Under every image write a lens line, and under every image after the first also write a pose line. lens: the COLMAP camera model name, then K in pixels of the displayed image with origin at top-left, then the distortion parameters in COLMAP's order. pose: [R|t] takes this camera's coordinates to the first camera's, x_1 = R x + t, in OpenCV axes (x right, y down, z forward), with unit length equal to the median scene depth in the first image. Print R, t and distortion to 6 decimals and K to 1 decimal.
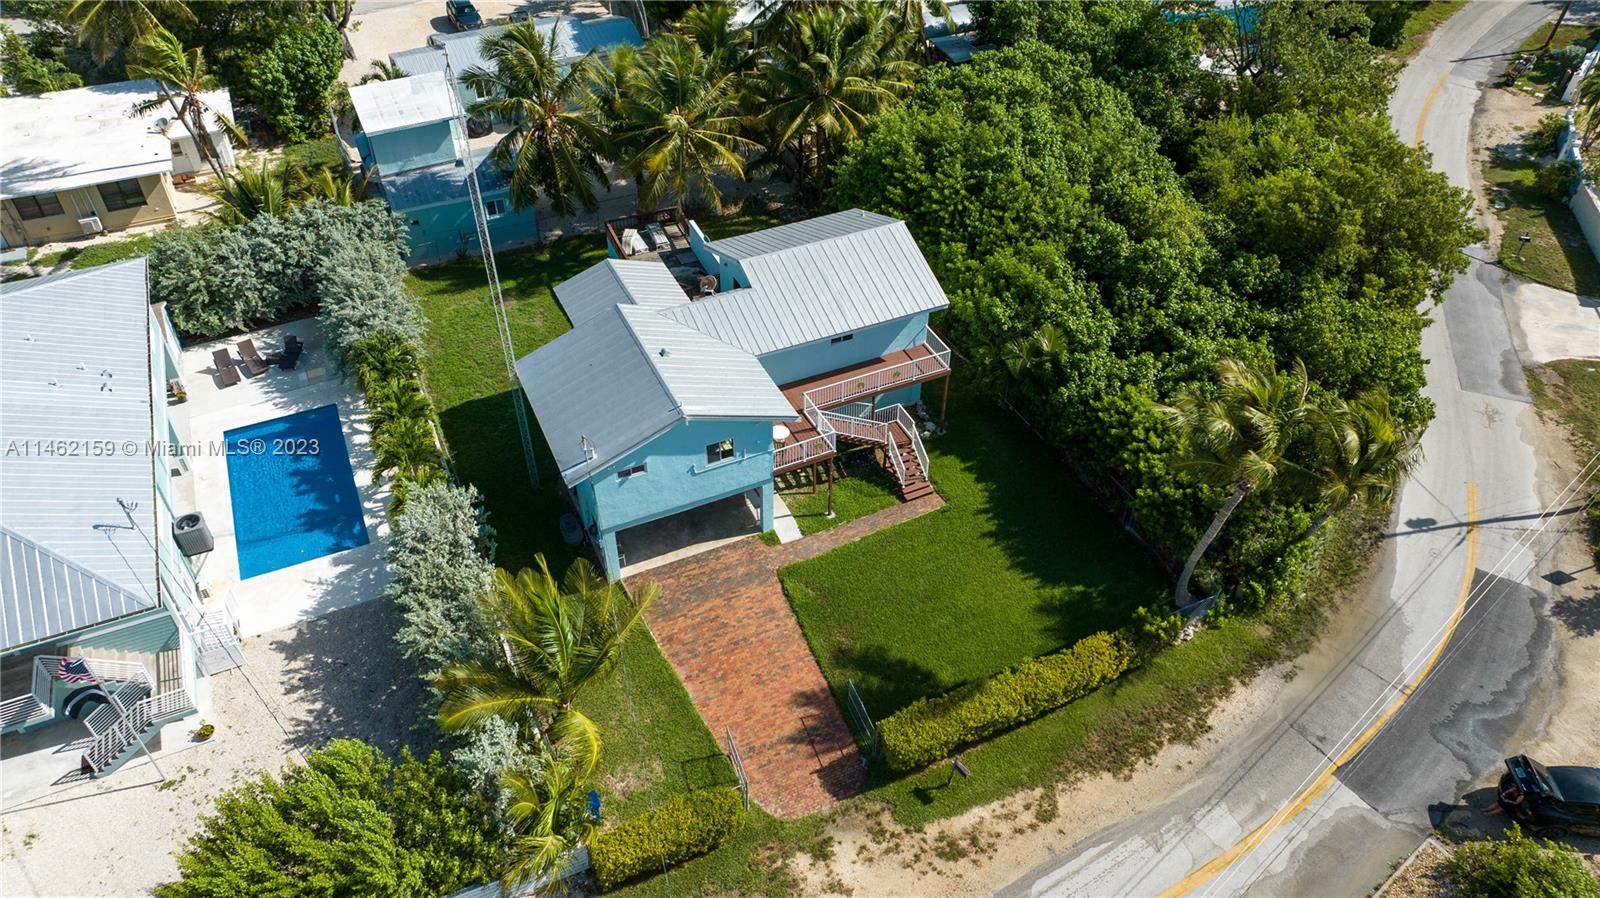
lens RADIAL K [[1129.6, 0, 800.0], [0, 1129.6, 449.0], [0, 0, 1]] dist [-0.048773, 0.087105]
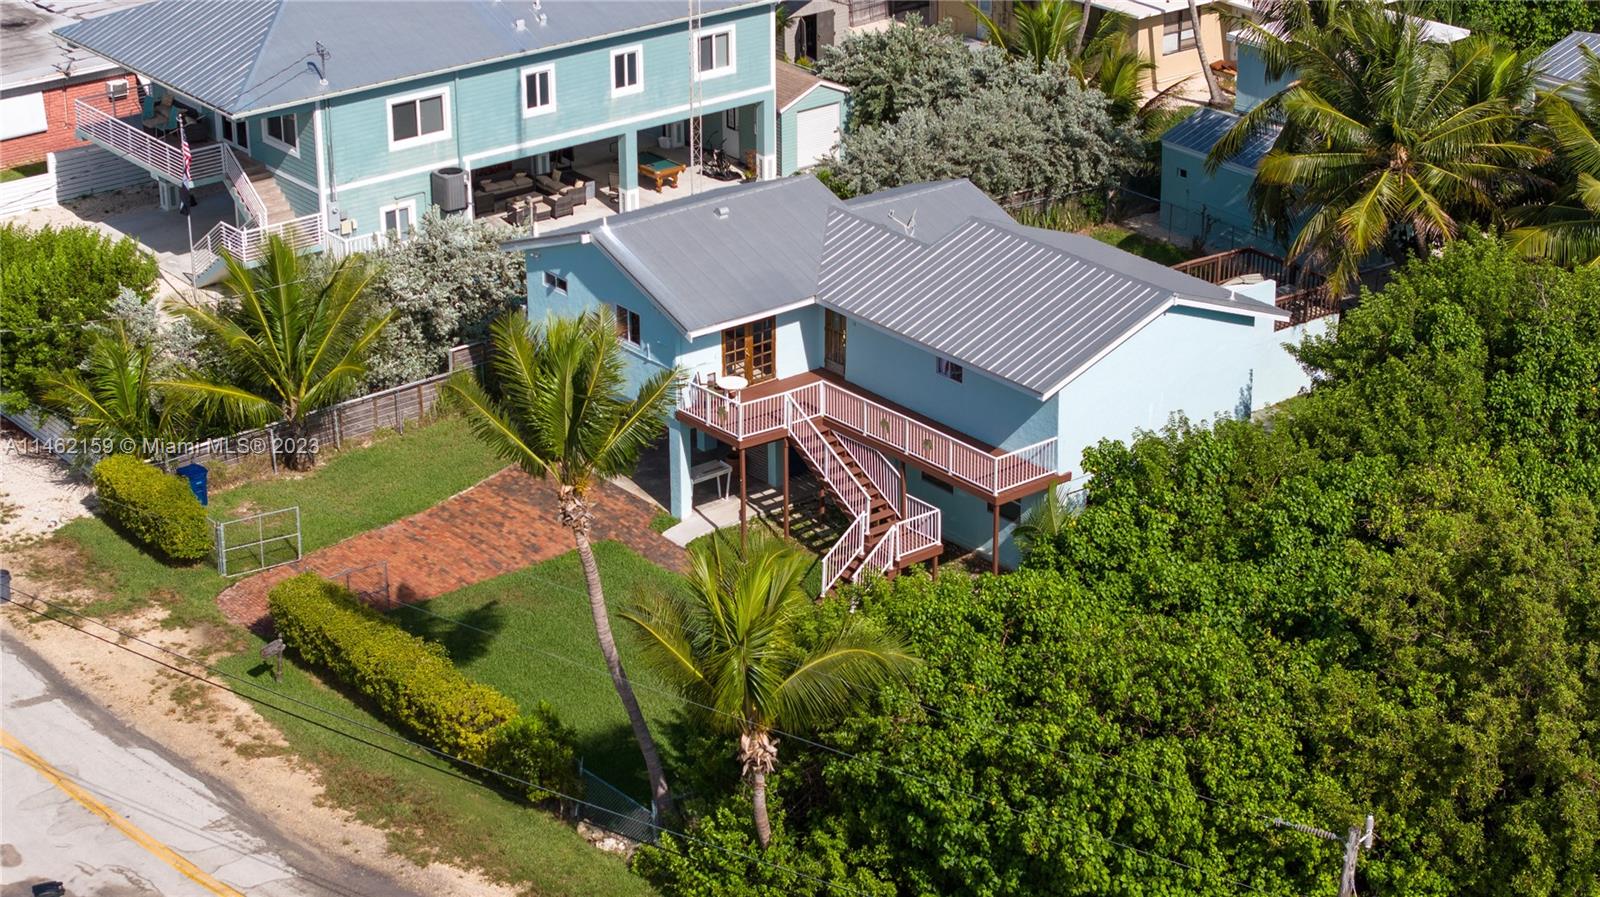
lens RADIAL K [[3178.5, 0, 800.0], [0, 3178.5, 448.5], [0, 0, 1]] dist [-0.145089, 0.305495]
pose [[0.236928, 0.373715, -0.896773, 1.706868], [-0.632889, 0.759696, 0.149380, -0.291854], [0.737100, 0.532165, 0.416513, 0.256525]]
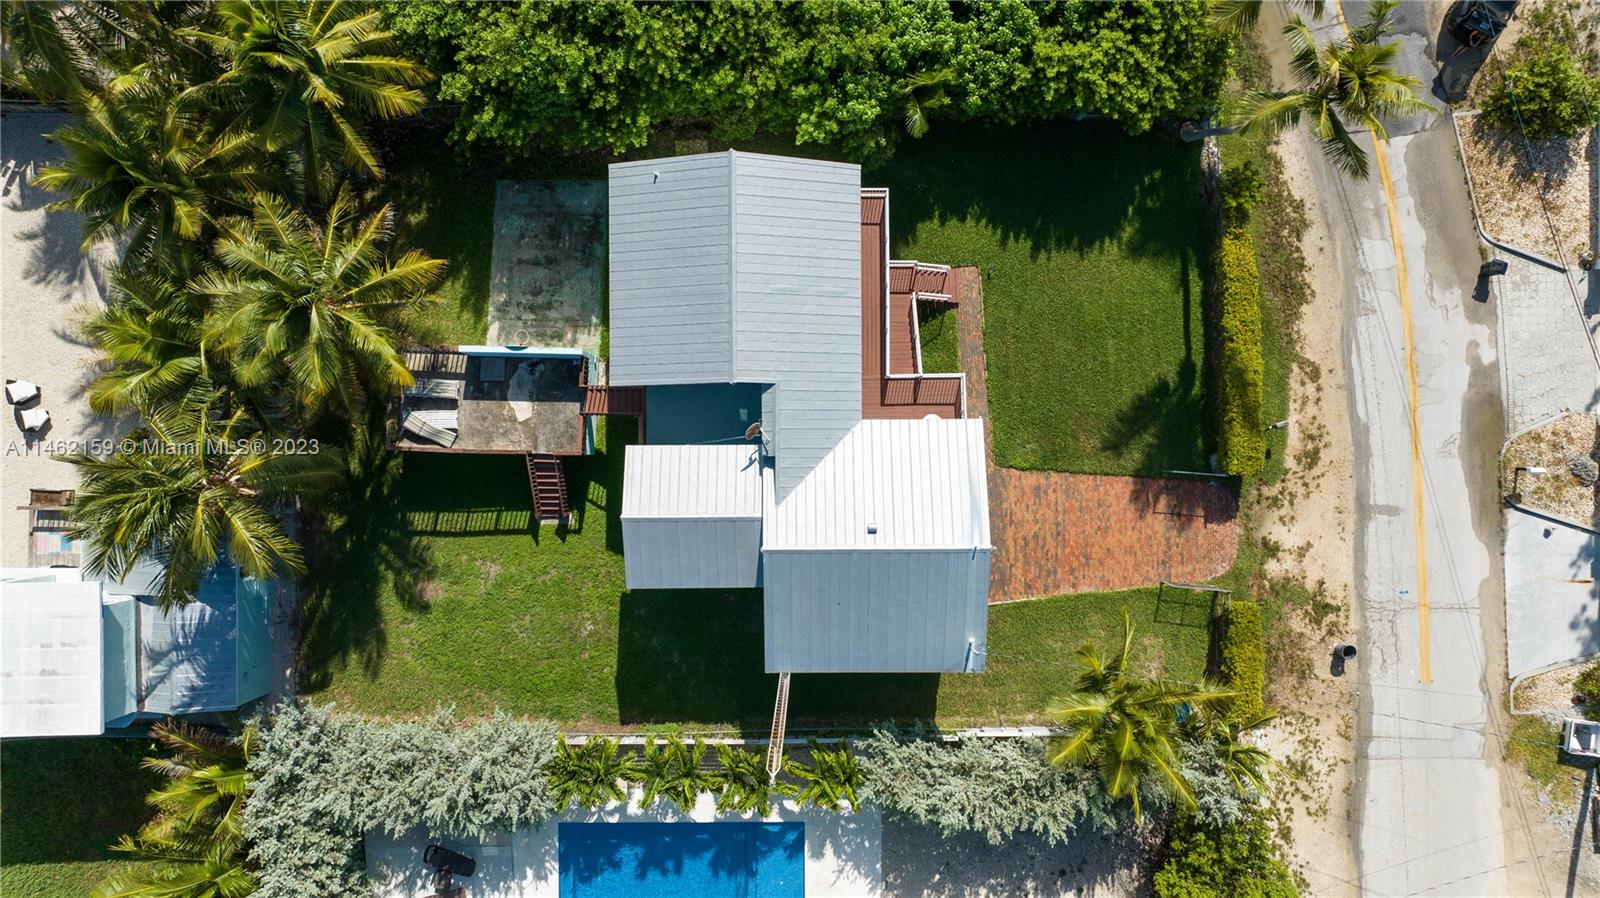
lens RADIAL K [[1129.6, 0, 800.0], [0, 1129.6, 449.0], [0, 0, 1]] dist [-0.048773, 0.087105]
pose [[0.416548, -0.908991, 0.014919, -0.097202], [0.592489, 0.283884, 0.753901, -0.781021], [-0.689524, -0.305196, 0.656819, 0.451912]]
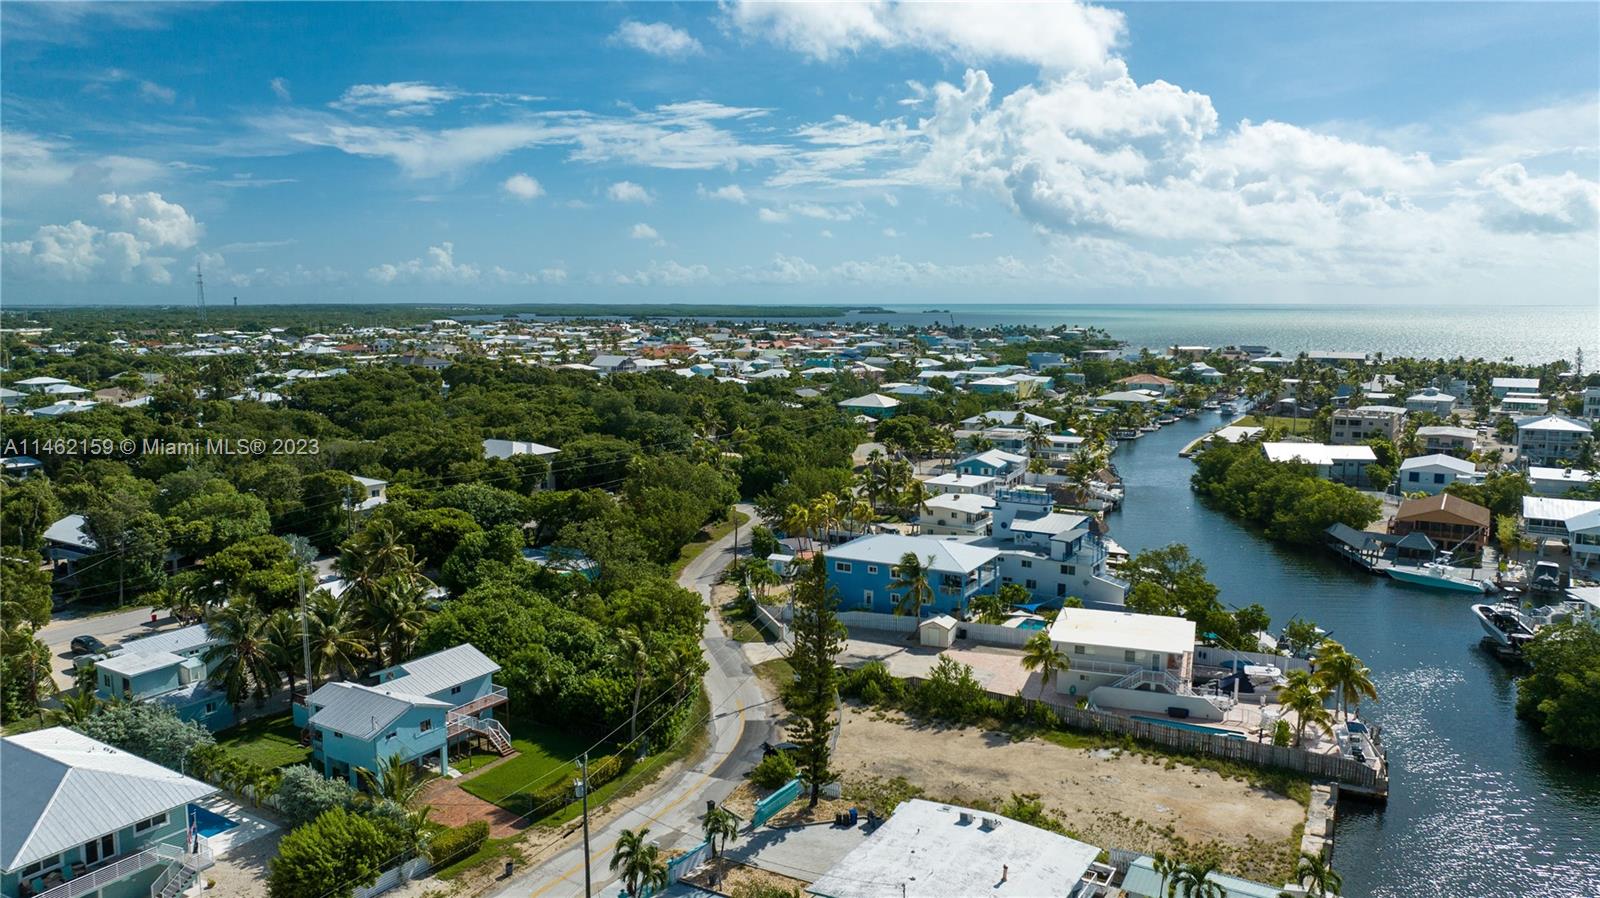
lens RADIAL K [[1129.6, 0, 800.0], [0, 1129.6, 449.0], [0, 0, 1]] dist [-0.048773, 0.087105]
pose [[0.840248, -0.078249, 0.536526, -0.563377], [0.358520, 0.822513, -0.441516, 0.753498], [-0.406752, 0.563338, 0.719169, -1.140740]]
